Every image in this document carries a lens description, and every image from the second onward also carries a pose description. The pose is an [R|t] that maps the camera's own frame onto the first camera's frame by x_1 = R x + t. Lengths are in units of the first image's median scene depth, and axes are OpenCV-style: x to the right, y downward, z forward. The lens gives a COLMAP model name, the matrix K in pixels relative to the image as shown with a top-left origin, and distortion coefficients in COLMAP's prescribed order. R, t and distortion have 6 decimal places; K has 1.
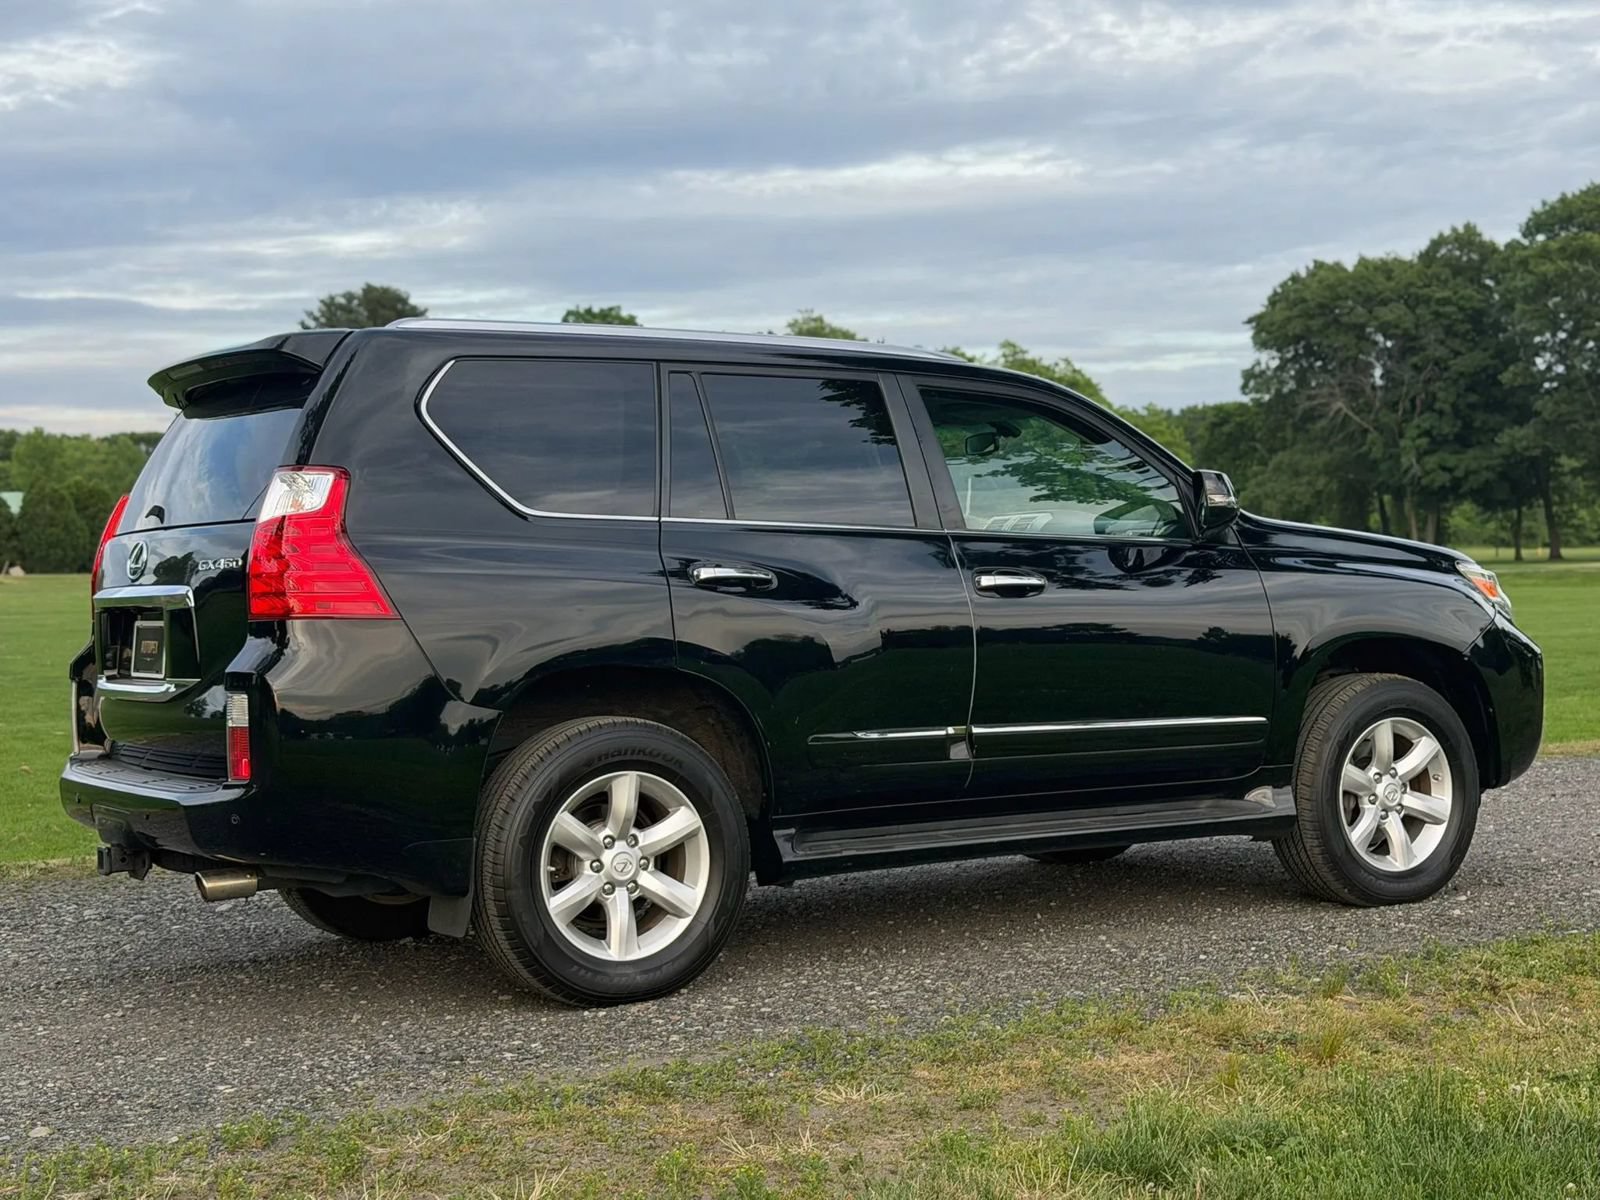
lens RADIAL K [[2311.2, 0, 801.6], [0, 2311.2, 626.2], [0, 0, 1]] dist [0.159483, -0.005320]
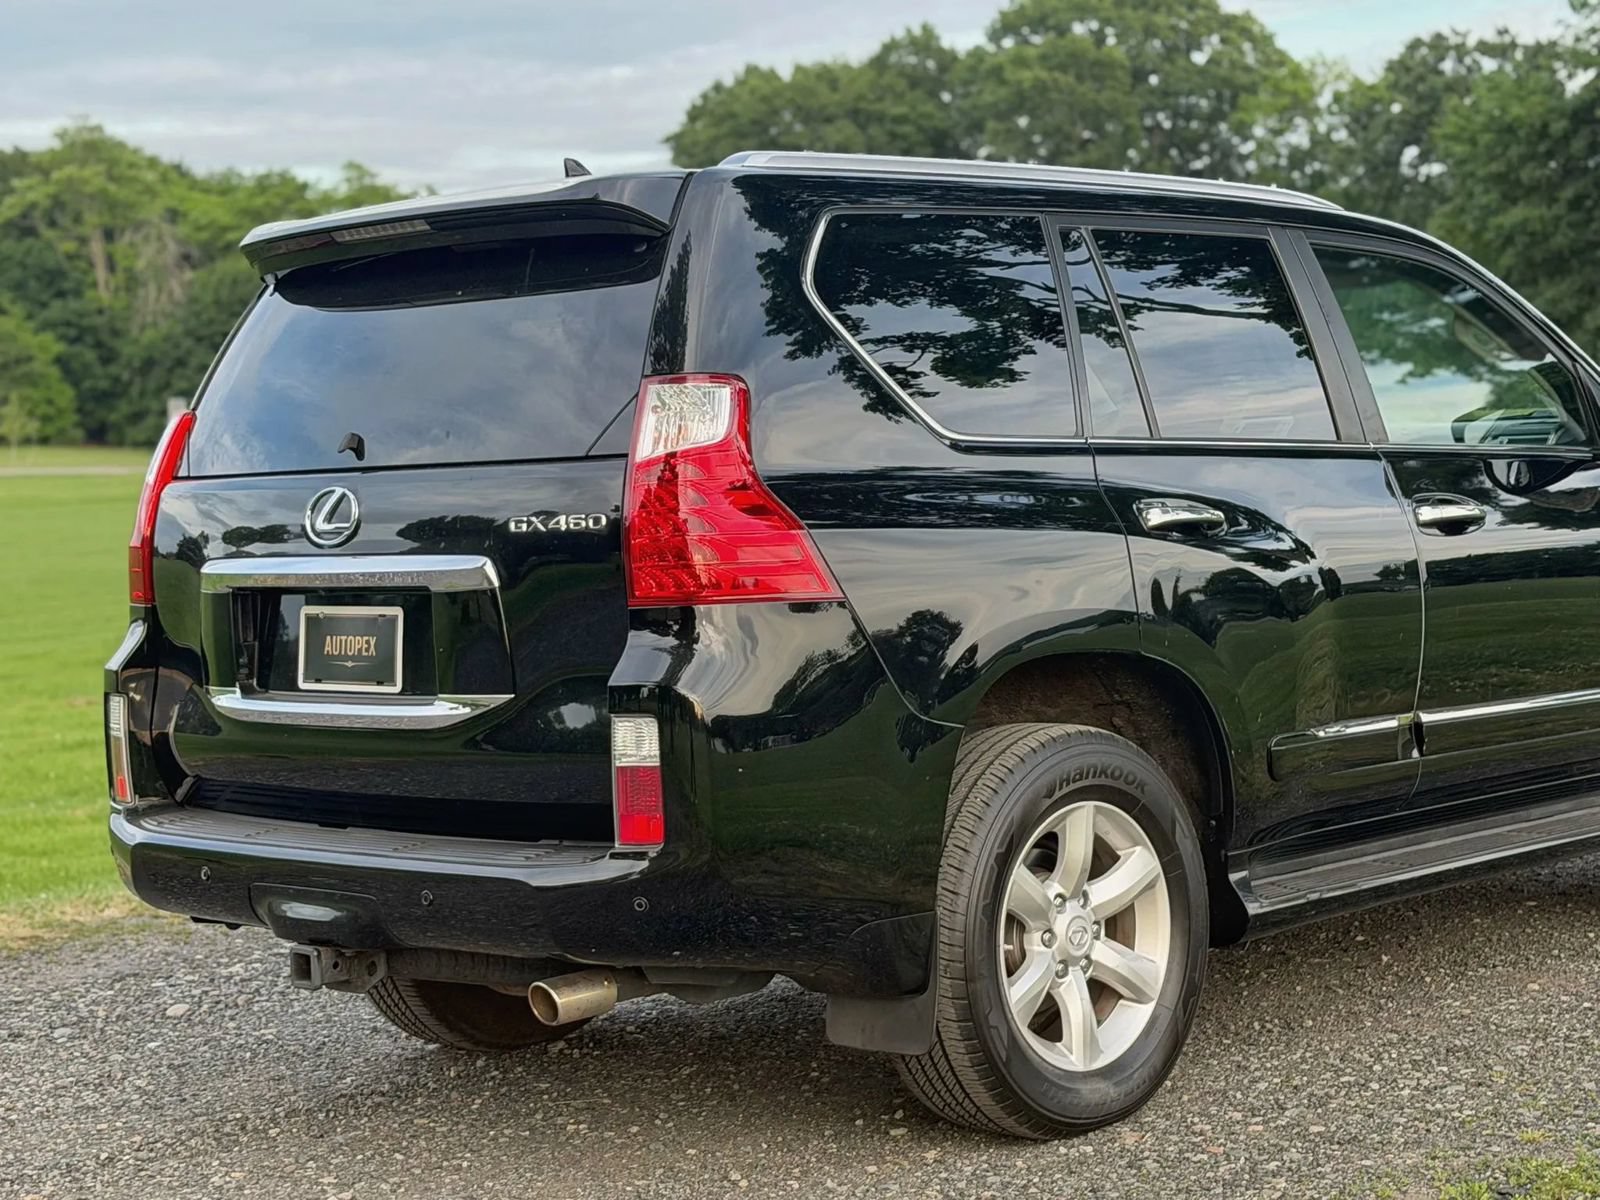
lens RADIAL K [[2955.7, 0, 797.5], [0, 2955.7, 598.1], [0, 0, 1]] dist [0.147854, 0.010124]
pose [[0.969601, -0.032143, 0.242569, -0.306234], [0.026396, 0.999289, 0.026905, -0.020632], [-0.243262, -0.019685, 0.969761, 0.124043]]
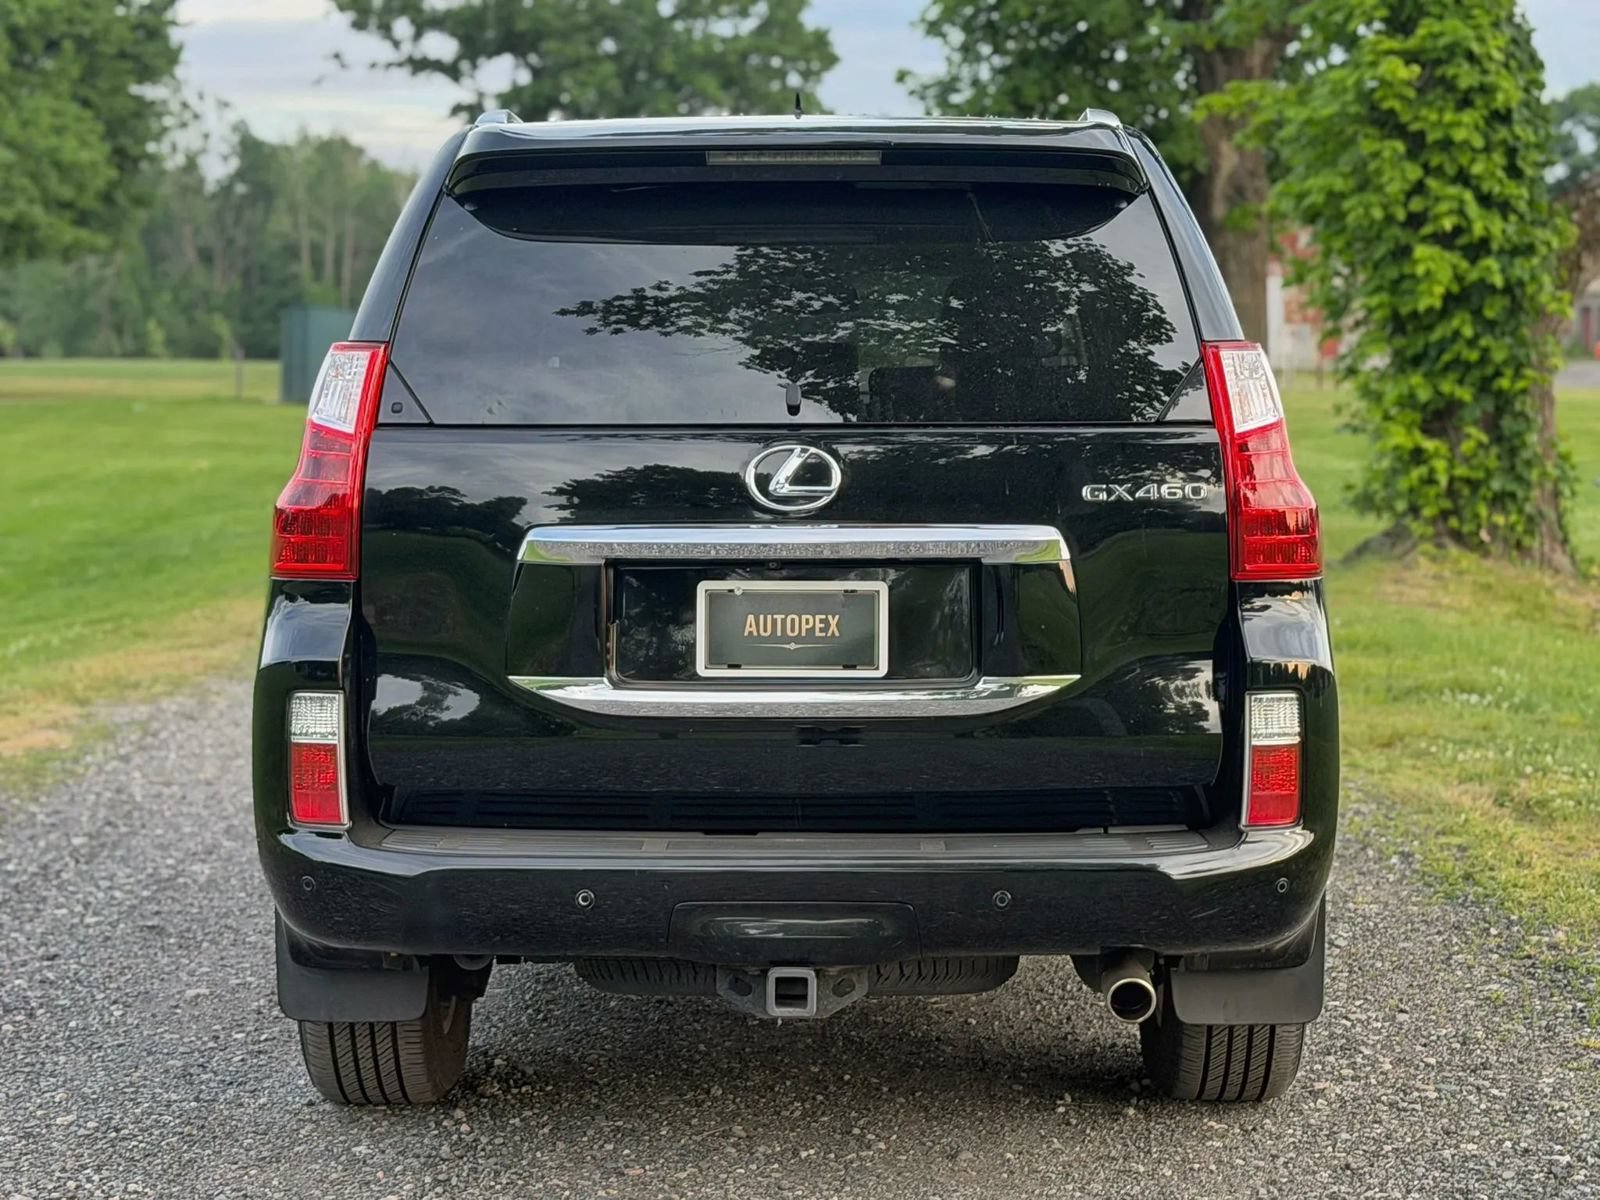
lens RADIAL K [[2955.7, 0, 797.5], [0, 2955.7, 598.1], [0, 0, 1]] dist [0.147854, 0.010124]
pose [[0.527026, -0.034060, 0.849167, -0.775687], [0.000402, 0.999206, 0.039828, -0.023669], [-0.849849, -0.020649, 0.526621, 0.515968]]
